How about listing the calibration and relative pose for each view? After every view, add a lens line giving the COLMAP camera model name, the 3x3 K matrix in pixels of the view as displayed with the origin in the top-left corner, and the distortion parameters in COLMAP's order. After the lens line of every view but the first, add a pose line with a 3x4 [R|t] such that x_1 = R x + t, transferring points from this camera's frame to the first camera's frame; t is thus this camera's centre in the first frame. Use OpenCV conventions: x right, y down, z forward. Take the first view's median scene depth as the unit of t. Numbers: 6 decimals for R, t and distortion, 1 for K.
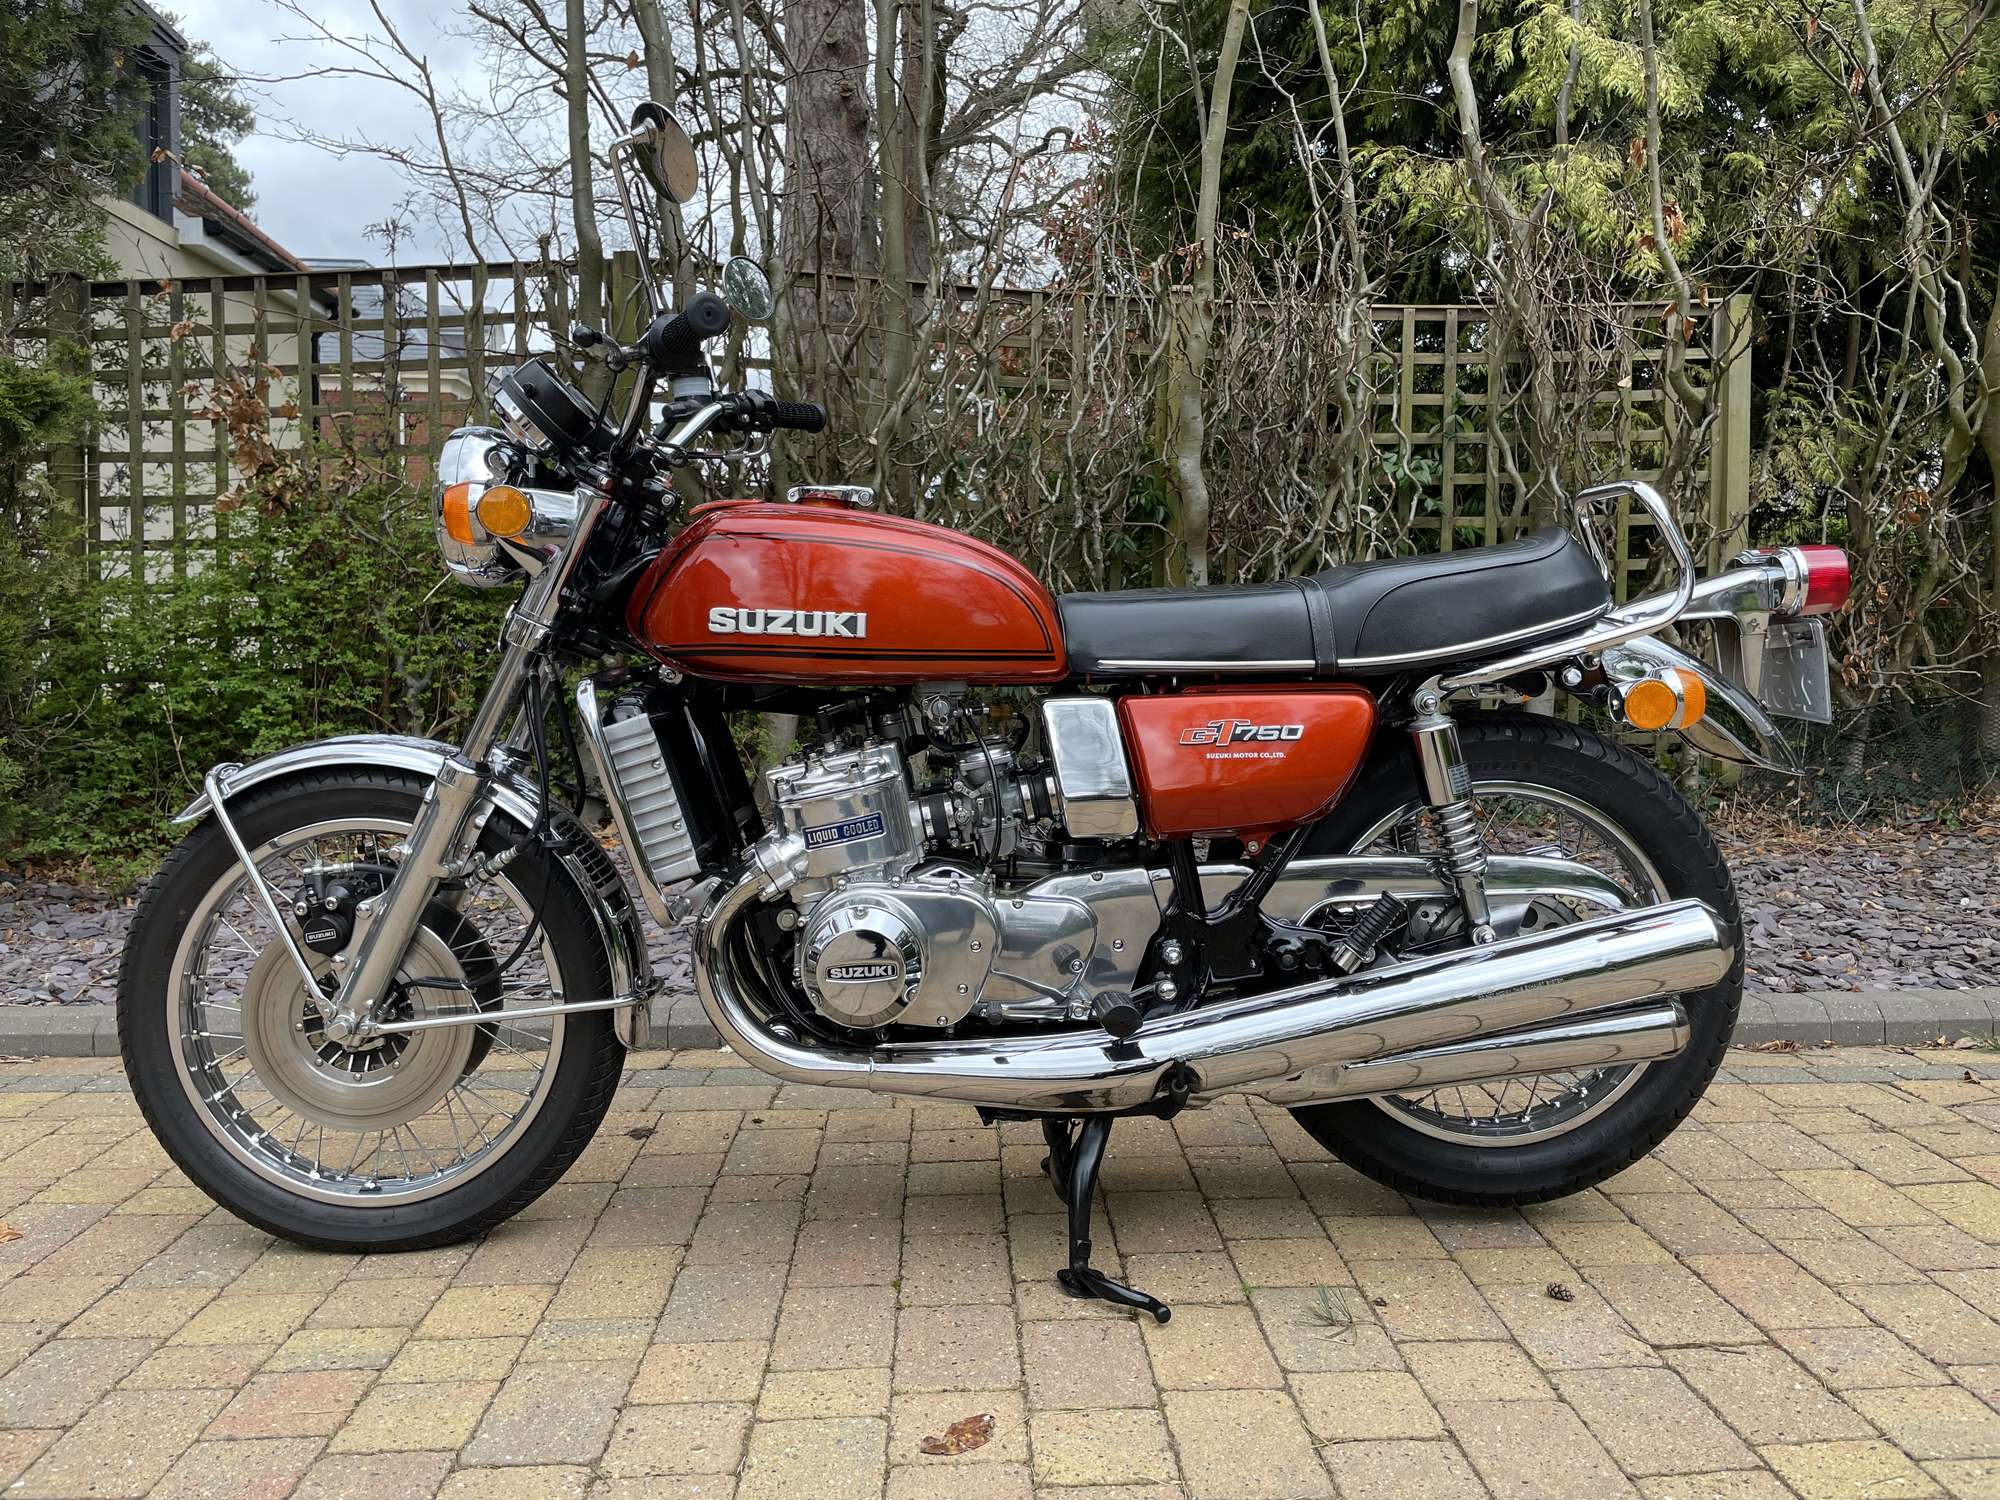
lens RADIAL K [[1522.7, 0, 1008.4], [0, 1522.7, 733.7], [0, 0, 1]] dist [0.094682, -0.129740]
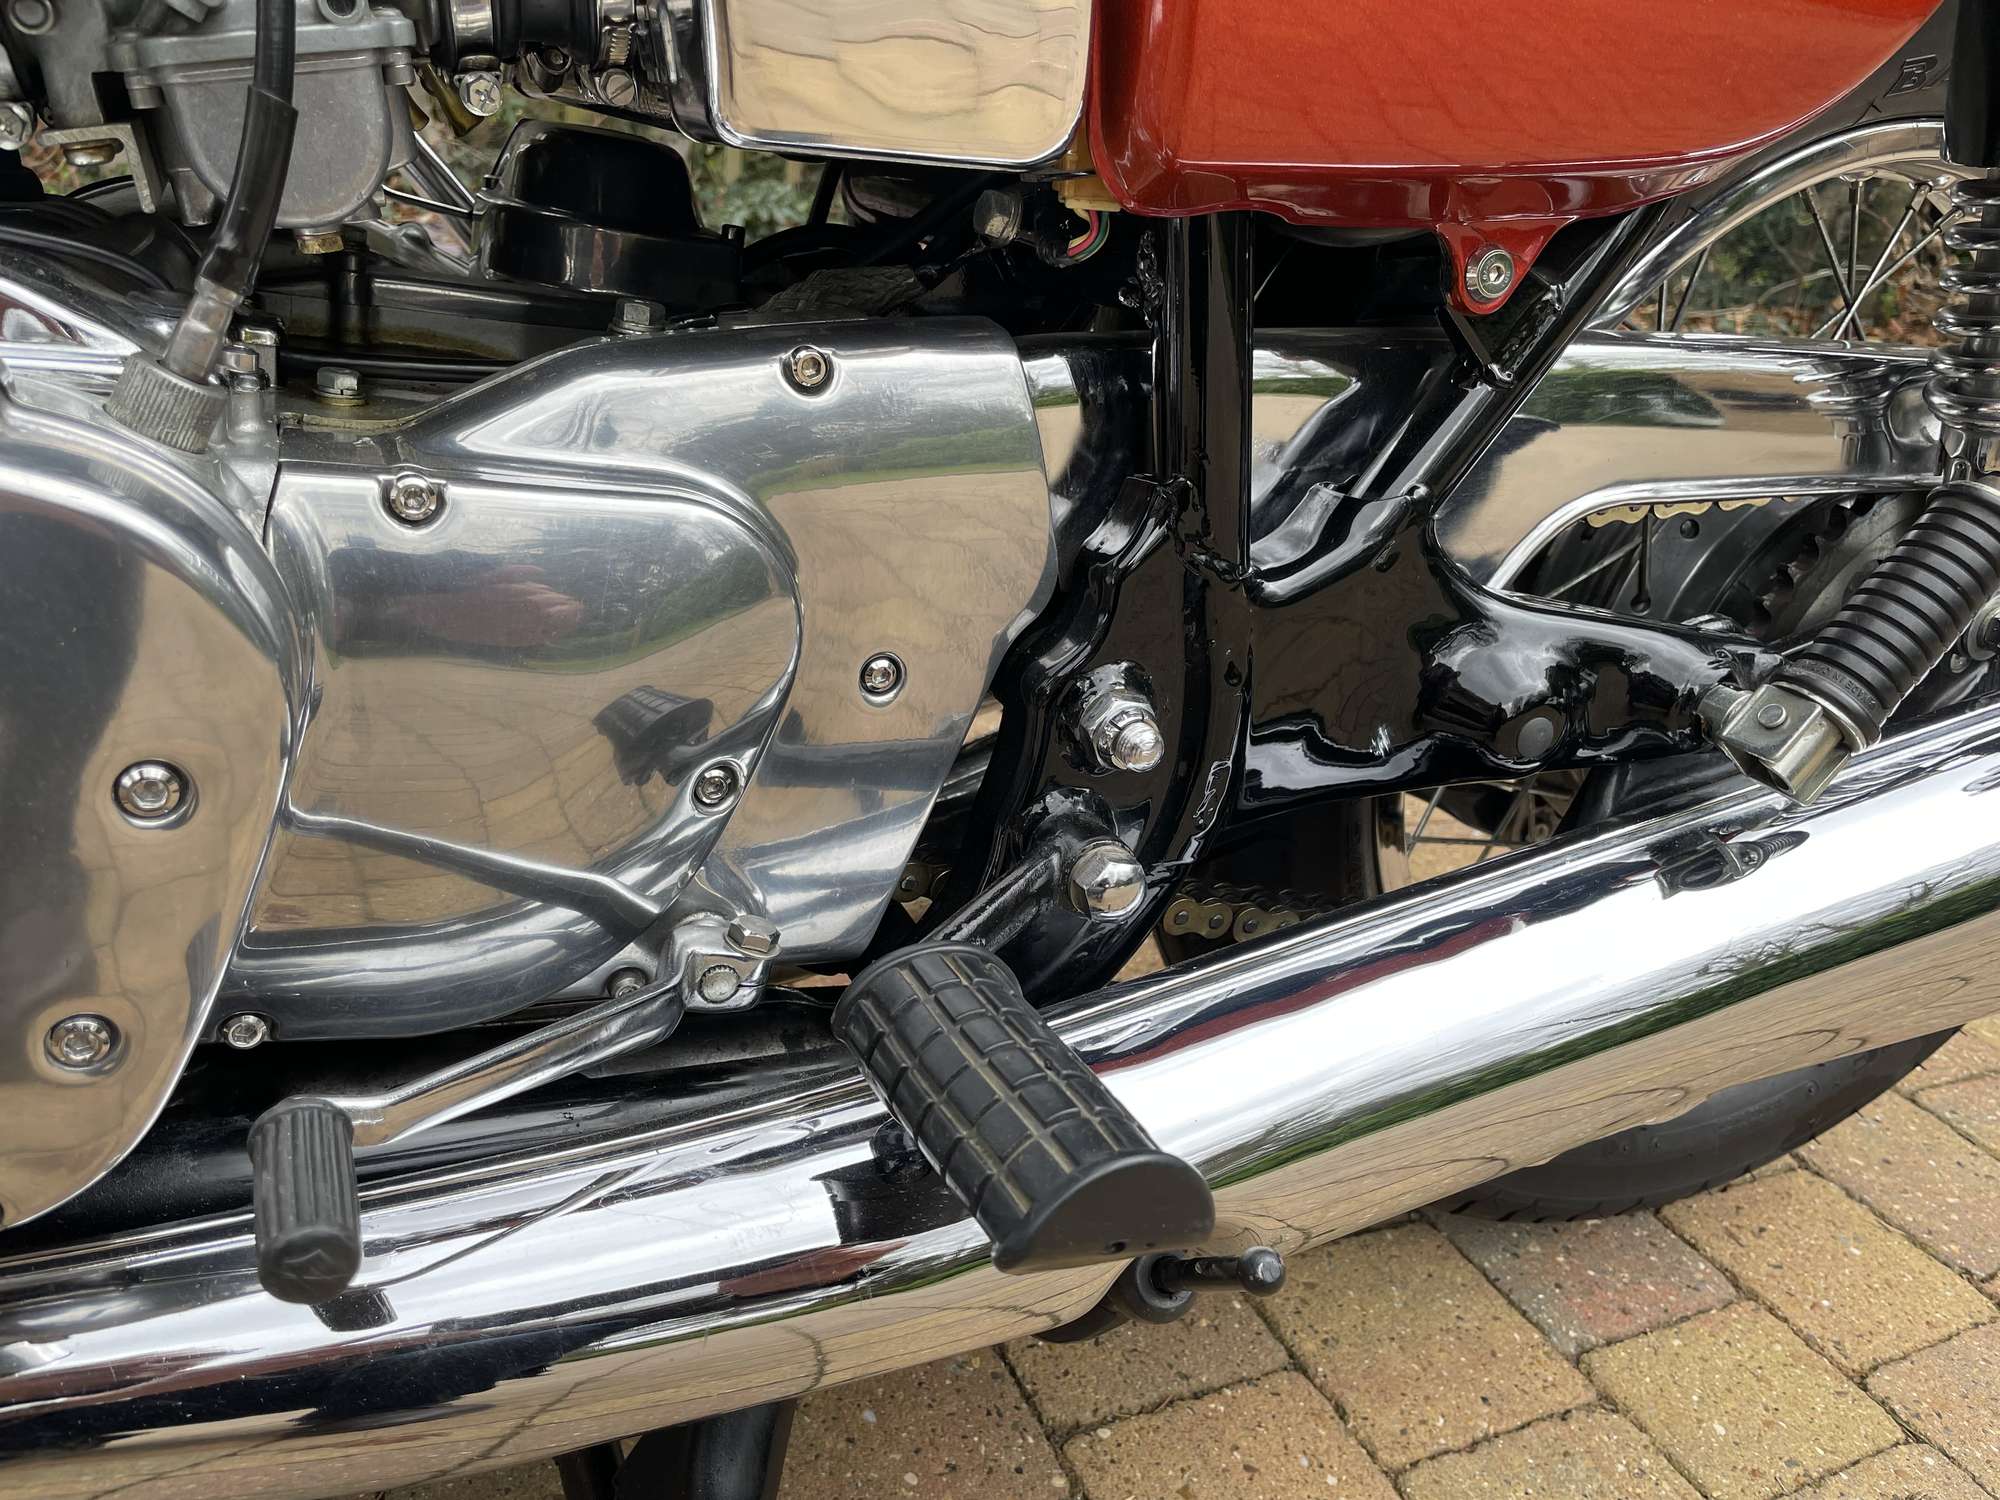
lens RADIAL K [[1537.0, 0, 999.8], [0, 1537.0, 752.0], [0, 0, 1]] dist [0.079392, -0.126801]
pose [[0.917669, -0.043852, 0.394918, -0.004107], [-0.091140, 0.944163, 0.316622, 0.074590], [-0.386752, -0.326548, 0.862433, 0.803084]]
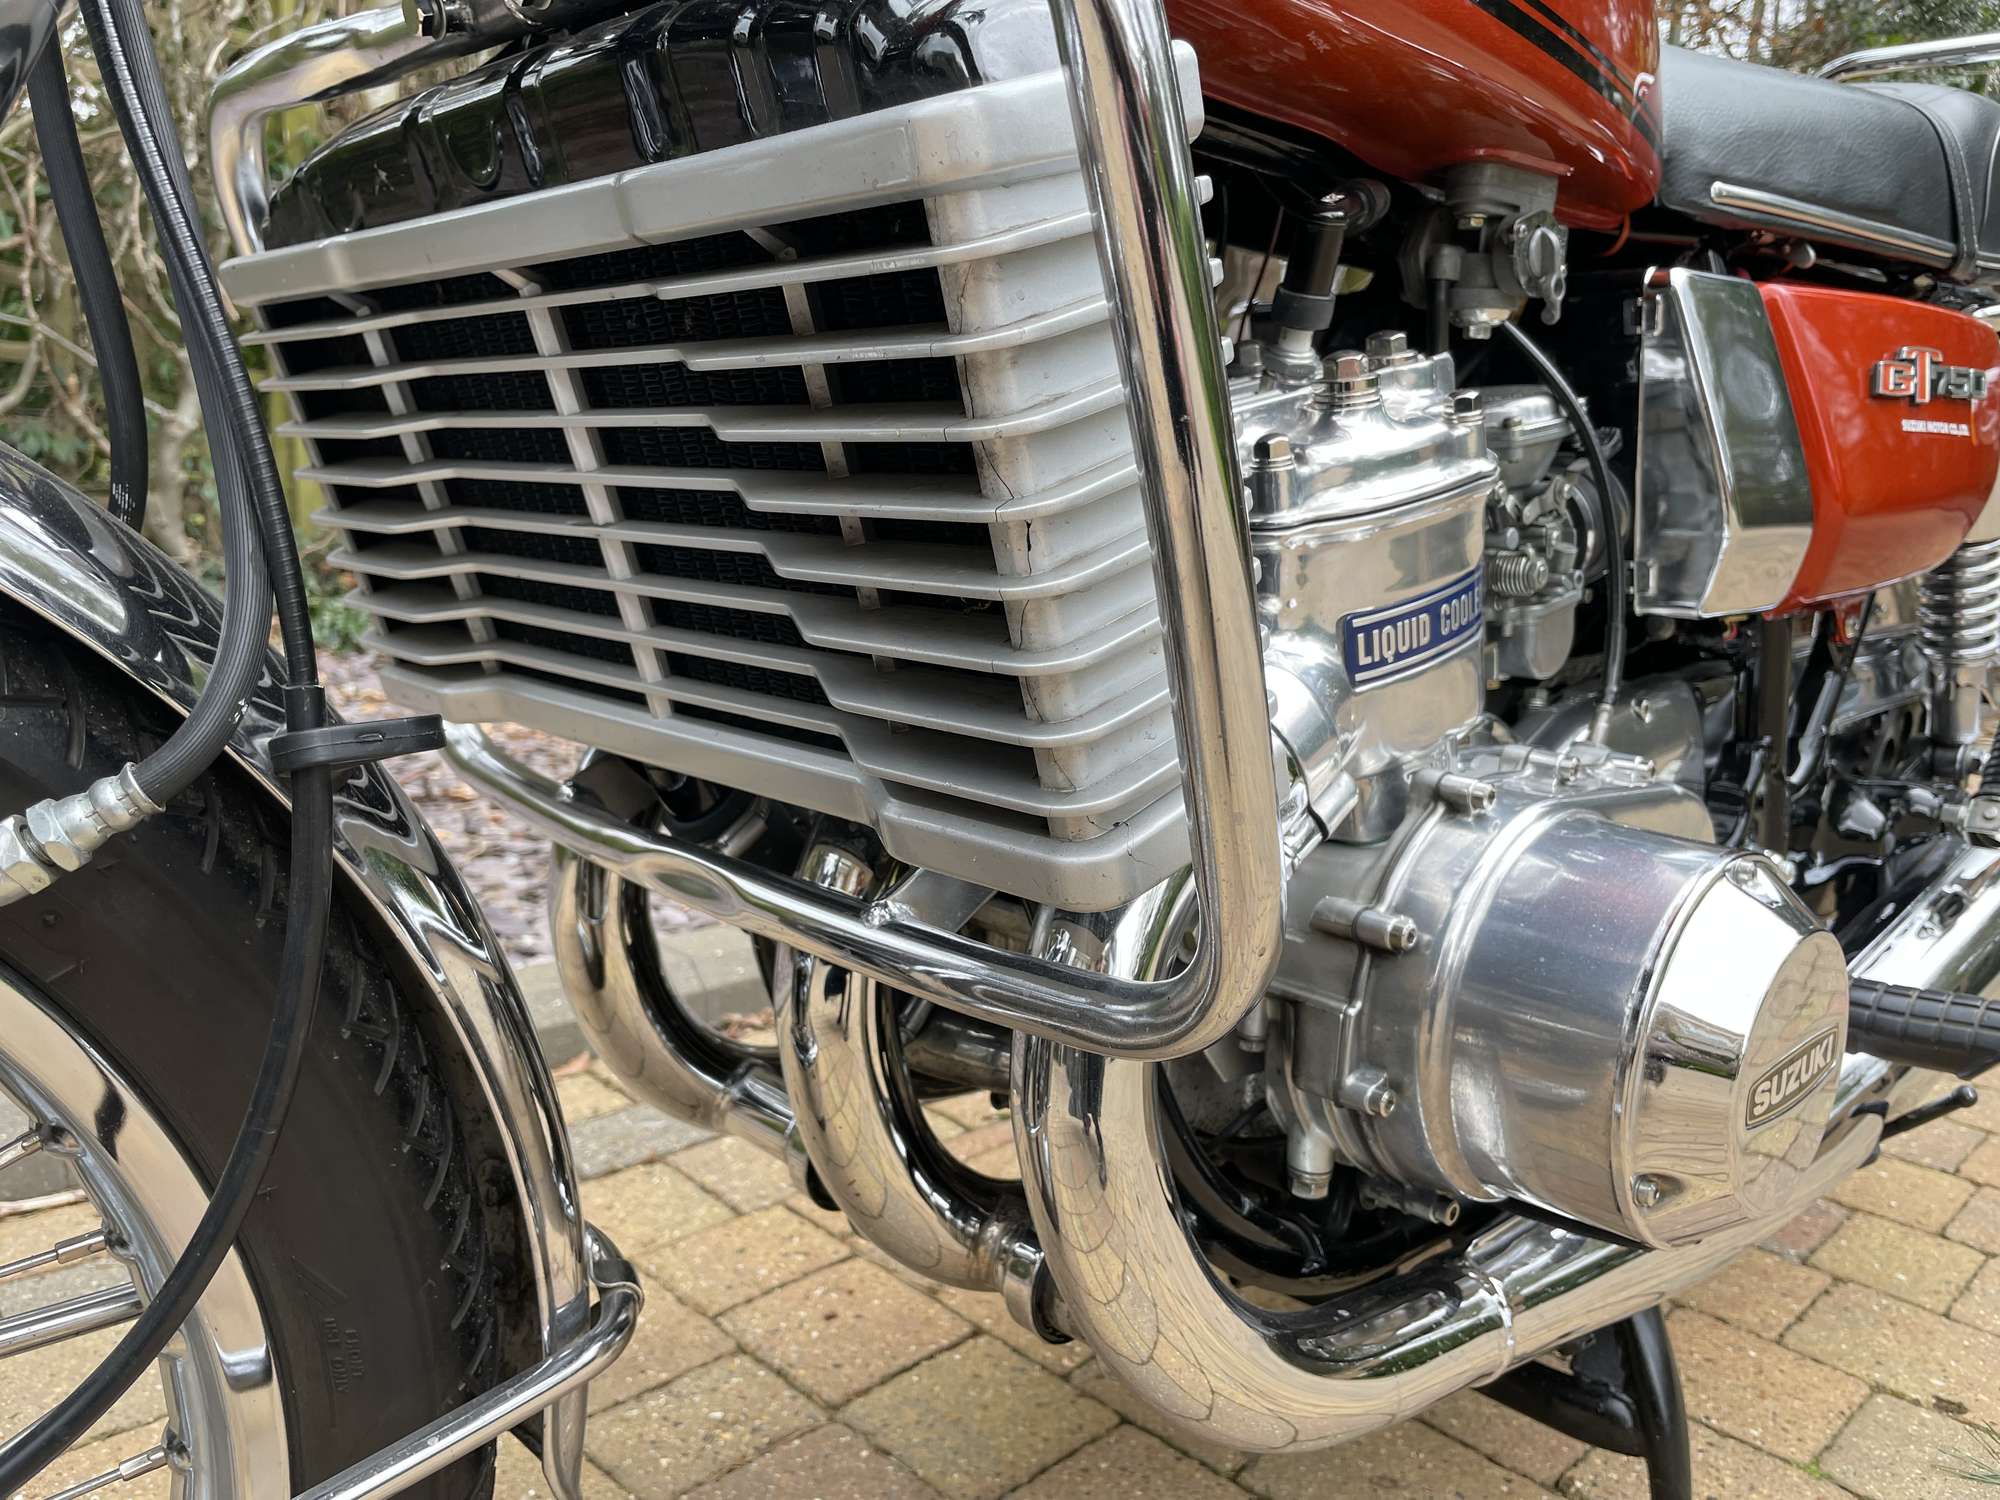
lens RADIAL K [[1537.0, 0, 999.8], [0, 1537.0, 752.0], [0, 0, 1]] dist [0.079392, -0.126801]
pose [[0.740882, -0.090268, 0.665542, -0.374088], [0.008765, 0.992142, 0.124808, 0.049784], [-0.671578, -0.086635, 0.735851, 0.812123]]
